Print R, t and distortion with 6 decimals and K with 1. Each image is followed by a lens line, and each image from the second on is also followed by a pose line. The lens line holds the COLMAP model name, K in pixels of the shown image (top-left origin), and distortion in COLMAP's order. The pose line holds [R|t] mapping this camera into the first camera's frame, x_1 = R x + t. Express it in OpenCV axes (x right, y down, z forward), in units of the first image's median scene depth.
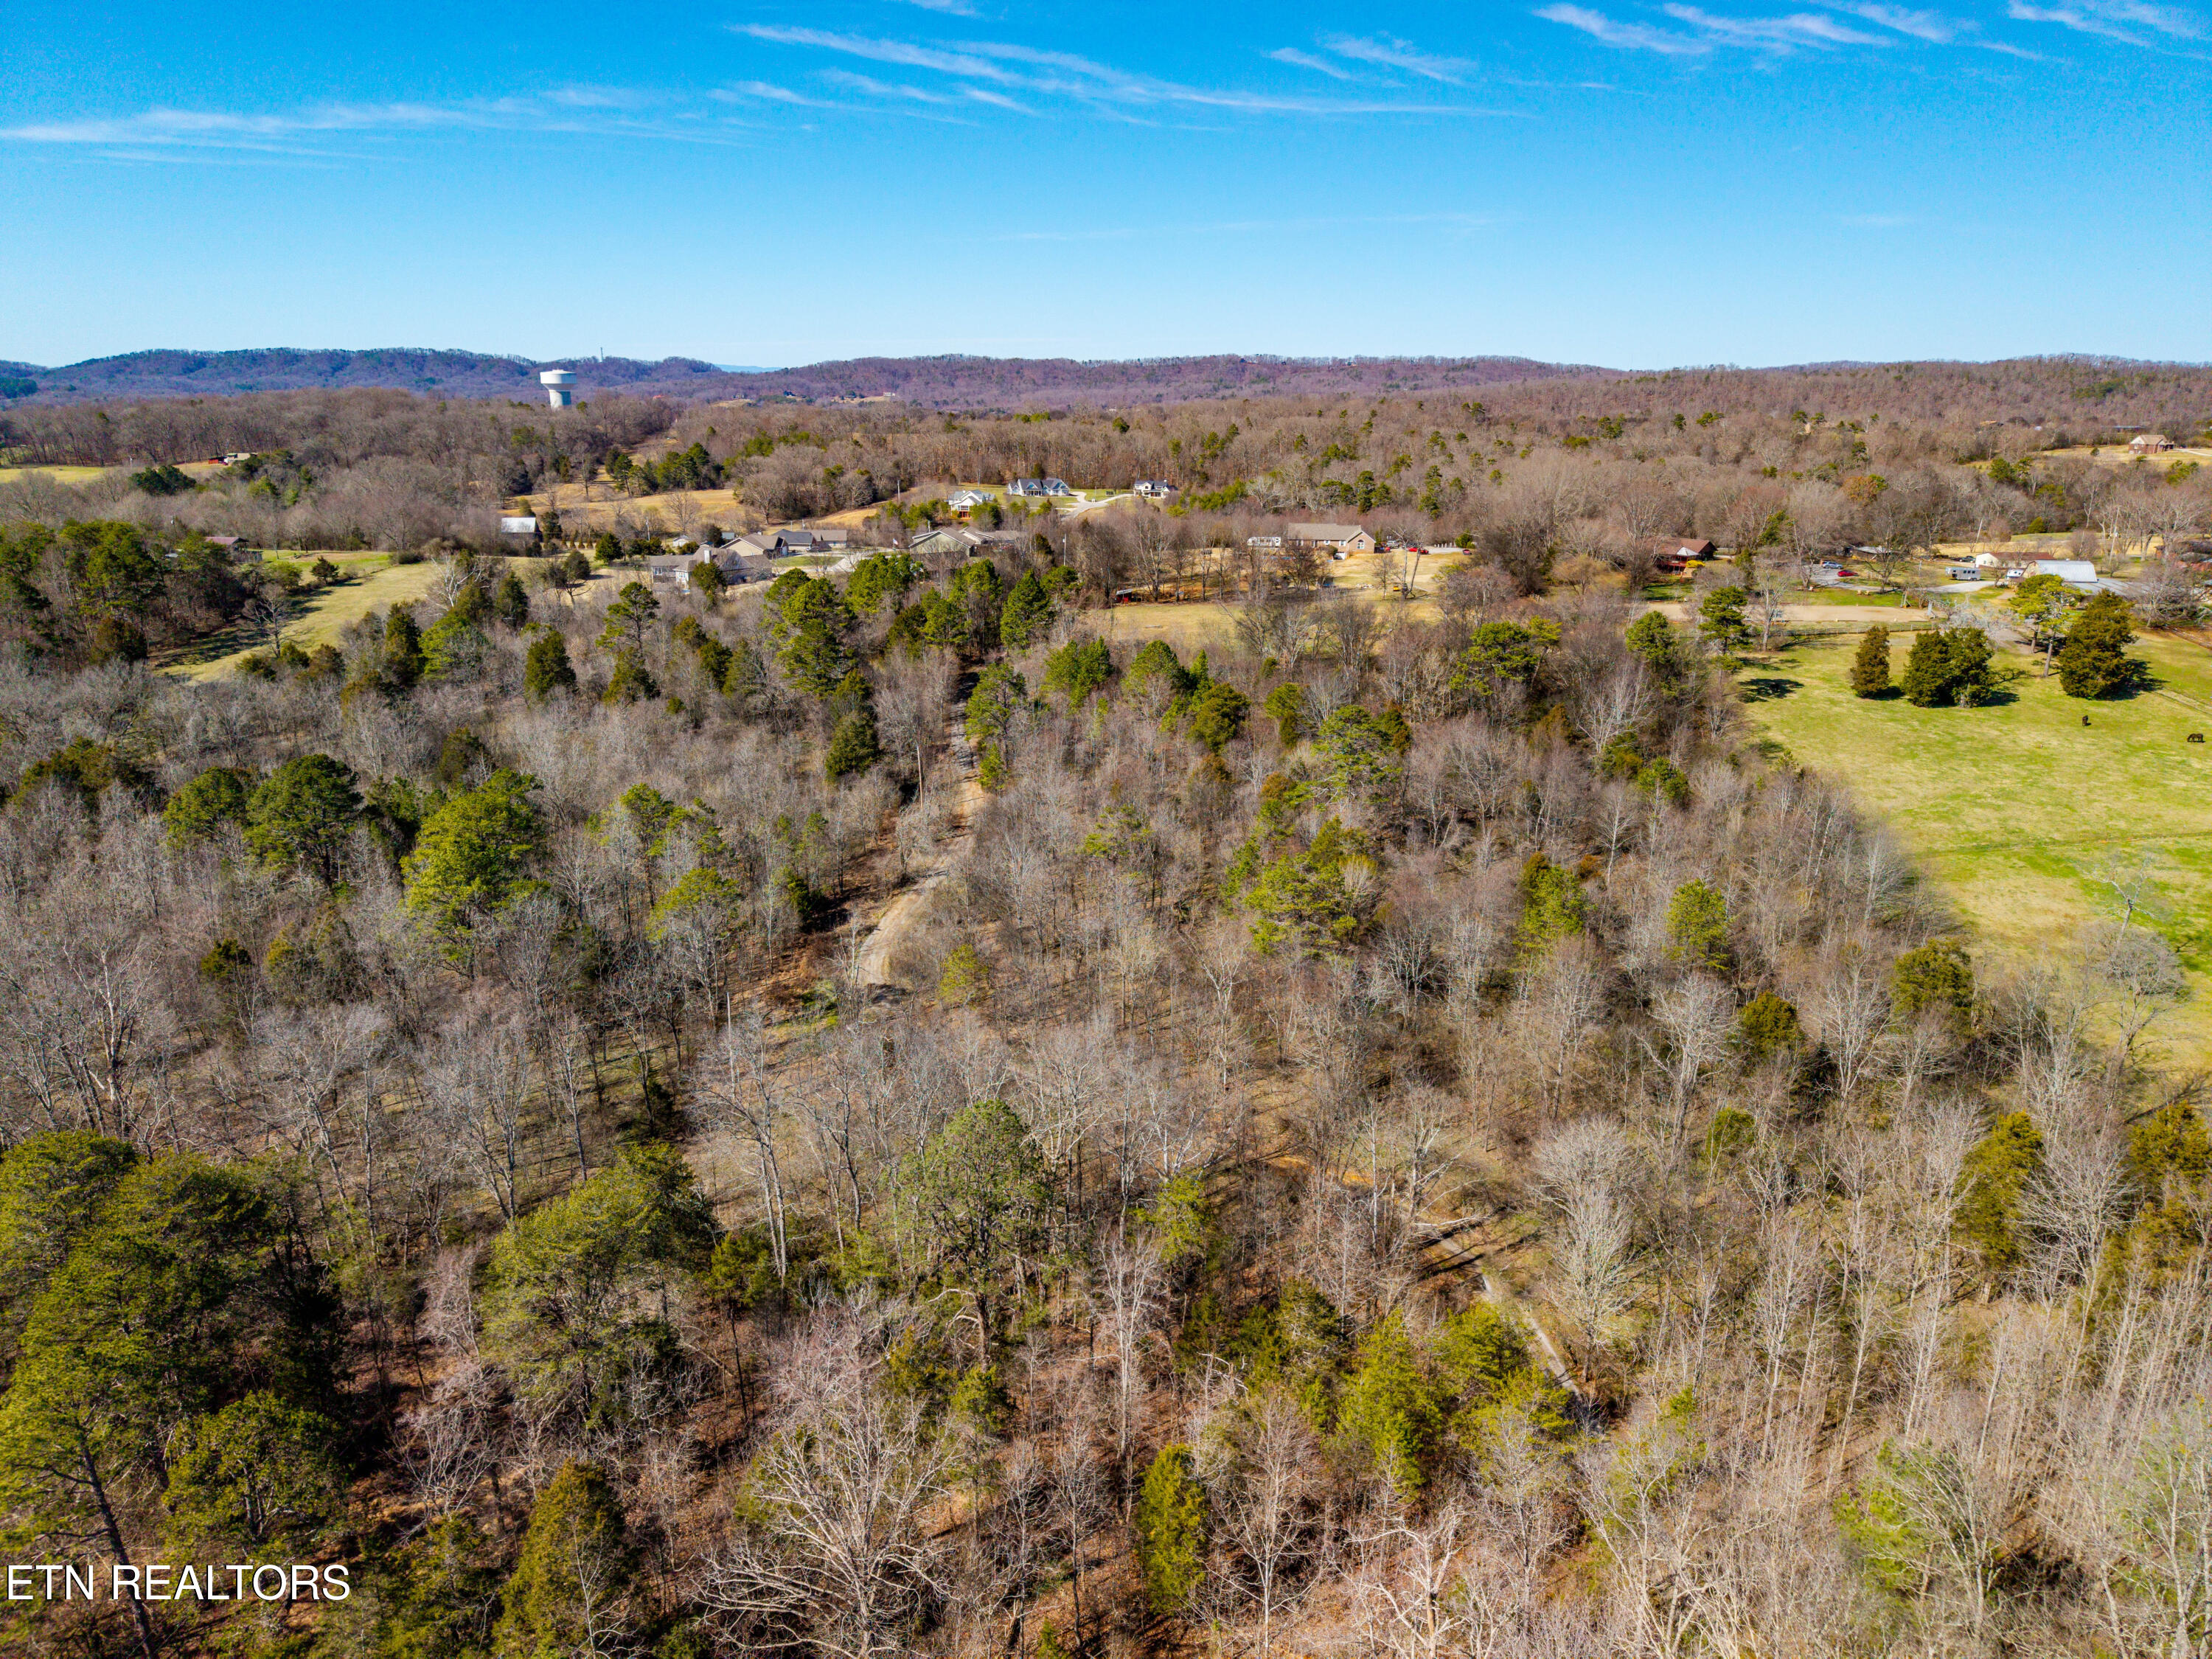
lens RADIAL K [[1475.5, 0, 1110.7], [0, 1475.5, 833.8], [0, 0, 1]] dist [0.024443, -0.023394]
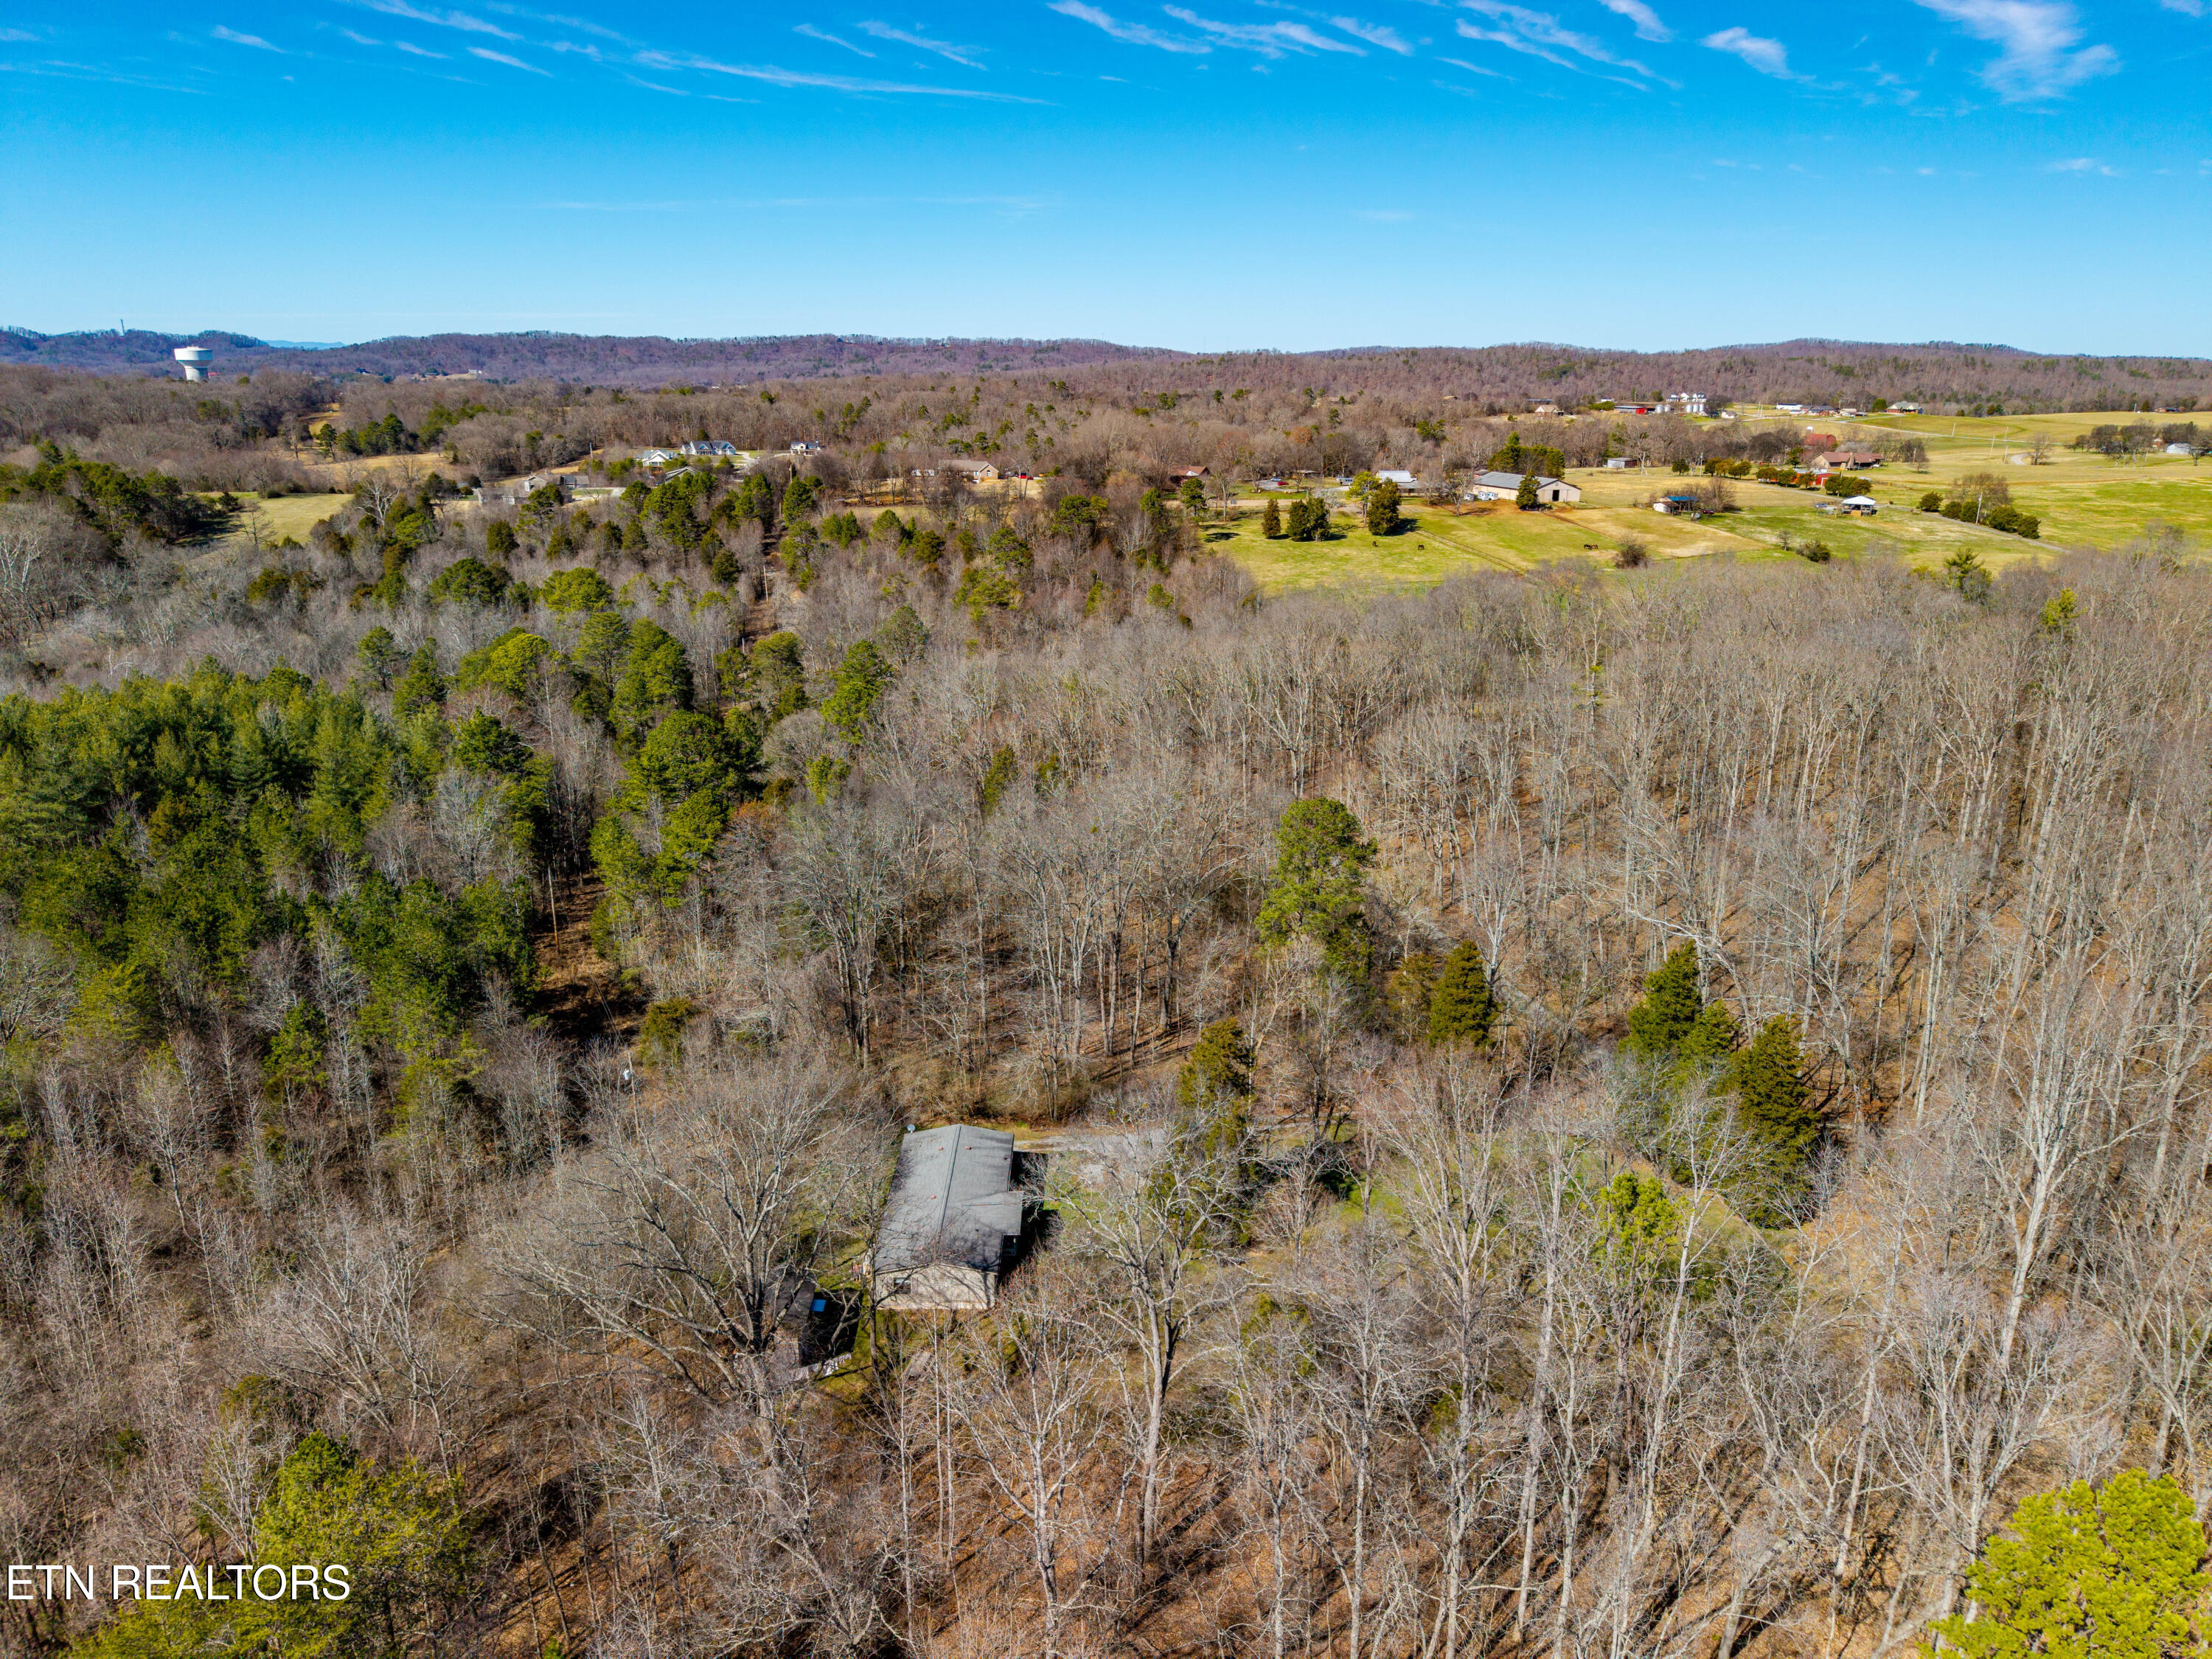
lens RADIAL K [[1475.5, 0, 1114.0], [0, 1475.5, 841.9], [0, 0, 1]] dist [0.024443, -0.023394]
pose [[0.965231, -0.076797, 0.249862, -0.099201], [0.072380, 0.997016, 0.026833, 0.130962], [-0.251177, -0.007815, 0.967910, -0.434691]]
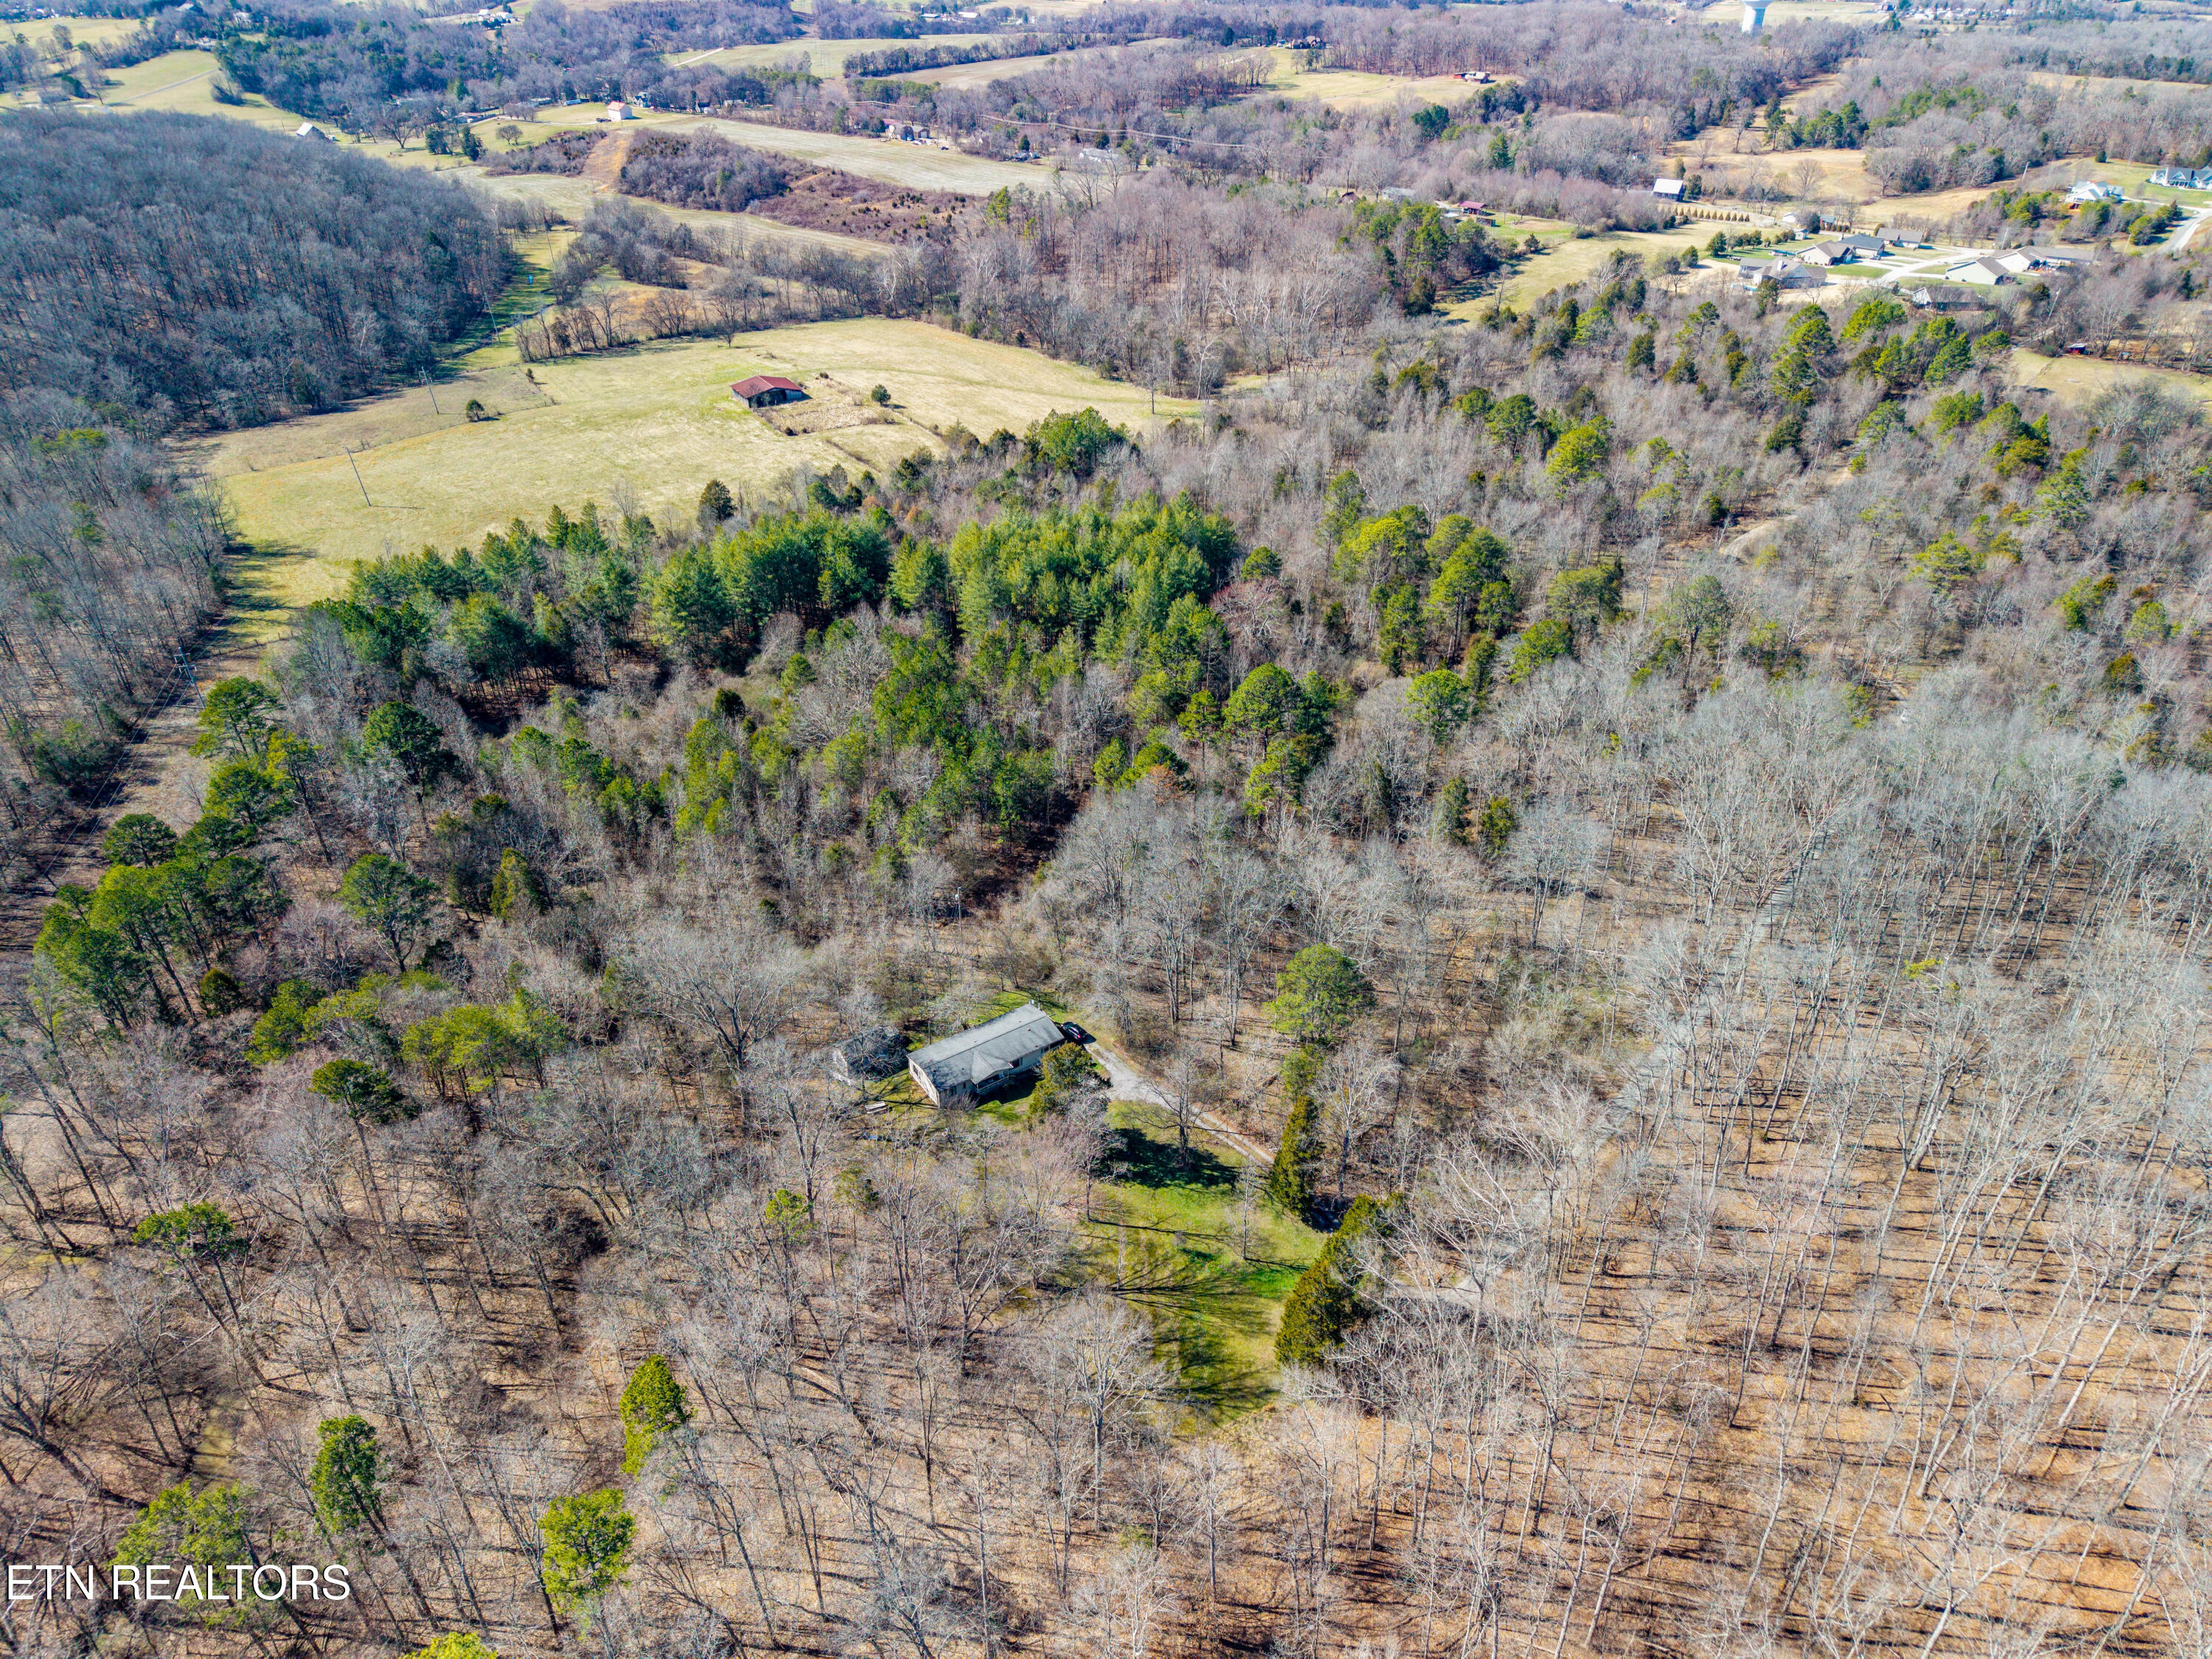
lens RADIAL K [[1475.5, 0, 1116.0], [0, 1475.5, 827.1], [0, 0, 1]] dist [0.024443, -0.023394]
pose [[0.758434, 0.349449, -0.550148, 0.189154], [-0.193752, 0.926837, 0.321612, -0.019733], [0.622284, -0.137329, 0.770651, -0.496797]]
